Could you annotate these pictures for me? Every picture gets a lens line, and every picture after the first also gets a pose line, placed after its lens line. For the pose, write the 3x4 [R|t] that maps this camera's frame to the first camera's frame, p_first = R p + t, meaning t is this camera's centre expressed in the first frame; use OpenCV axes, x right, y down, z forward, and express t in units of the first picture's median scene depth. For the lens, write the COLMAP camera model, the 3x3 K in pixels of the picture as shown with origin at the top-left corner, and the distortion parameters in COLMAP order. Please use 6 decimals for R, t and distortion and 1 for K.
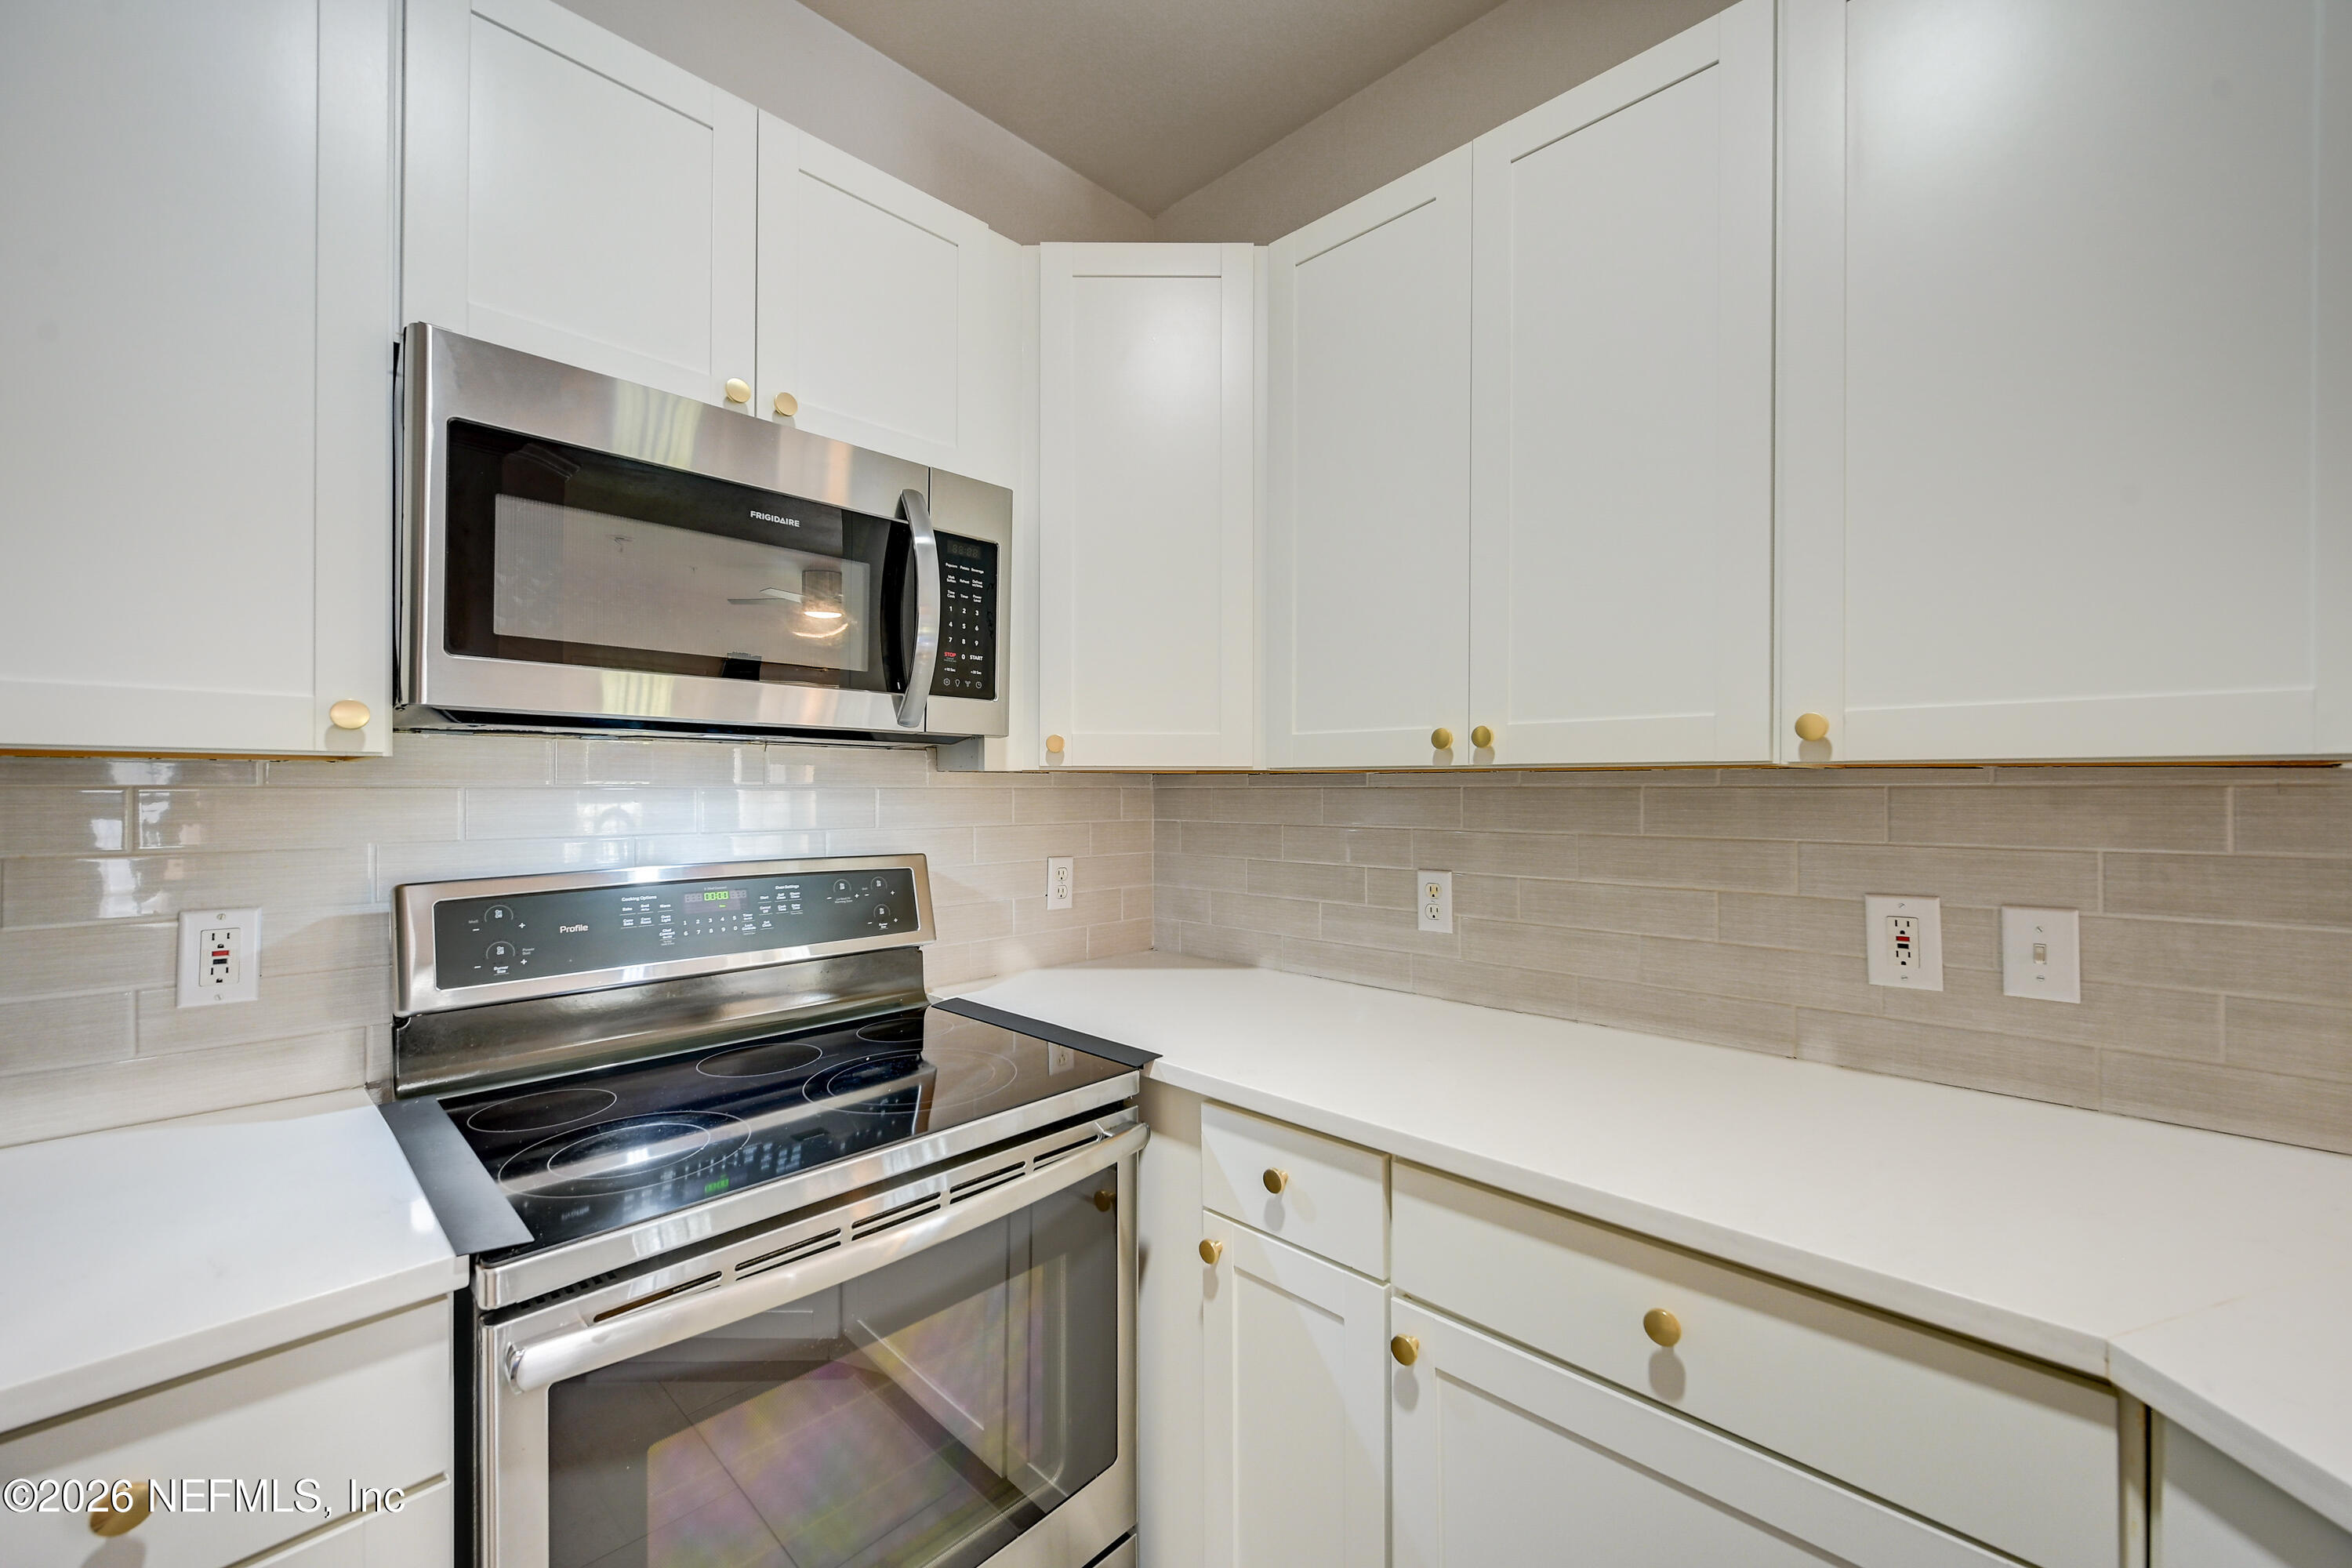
lens RADIAL K [[924.9, 0, 1181.6], [0, 924.9, 788.6], [0, 0, 1]] dist [-0.001014, -0.000063]
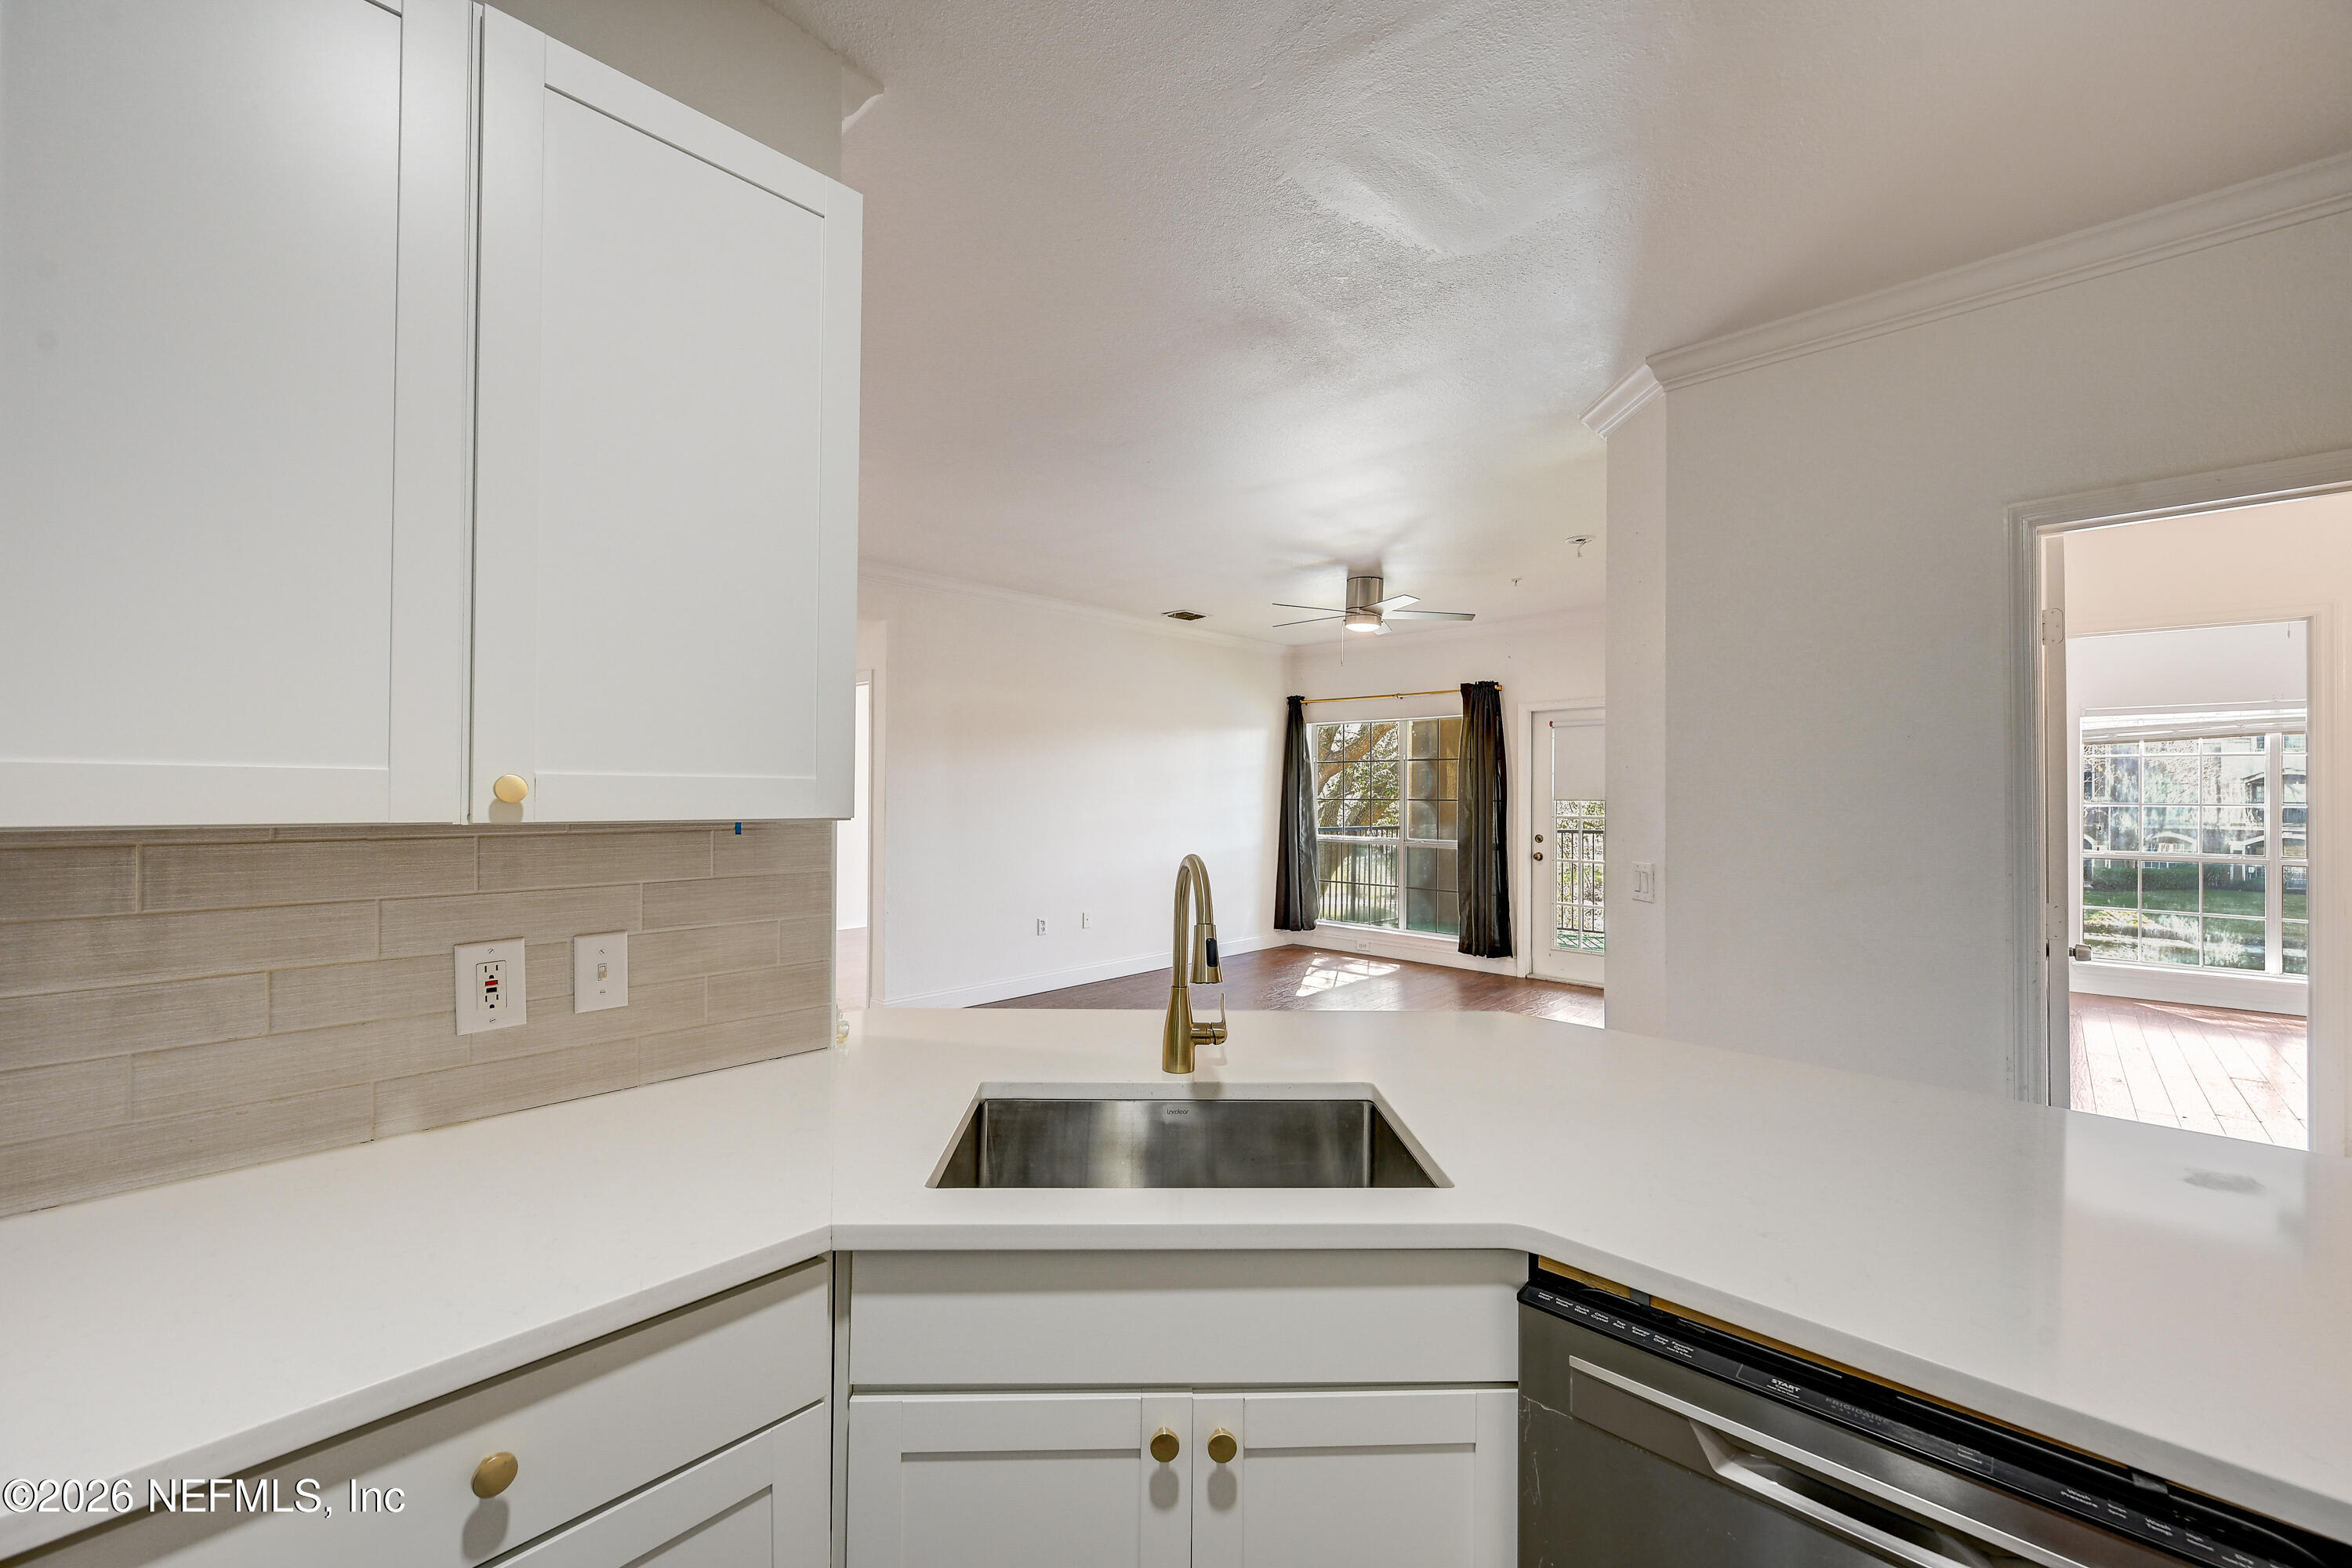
lens RADIAL K [[924.9, 0, 1181.6], [0, 924.9, 788.6], [0, 0, 1]] dist [-0.001014, -0.000063]
pose [[-0.016364, 0.002127, 0.999864, -0.241029], [-0.005805, 0.999981, -0.002222, -0.051634], [-0.999849, -0.005840, -0.016351, 0.220292]]
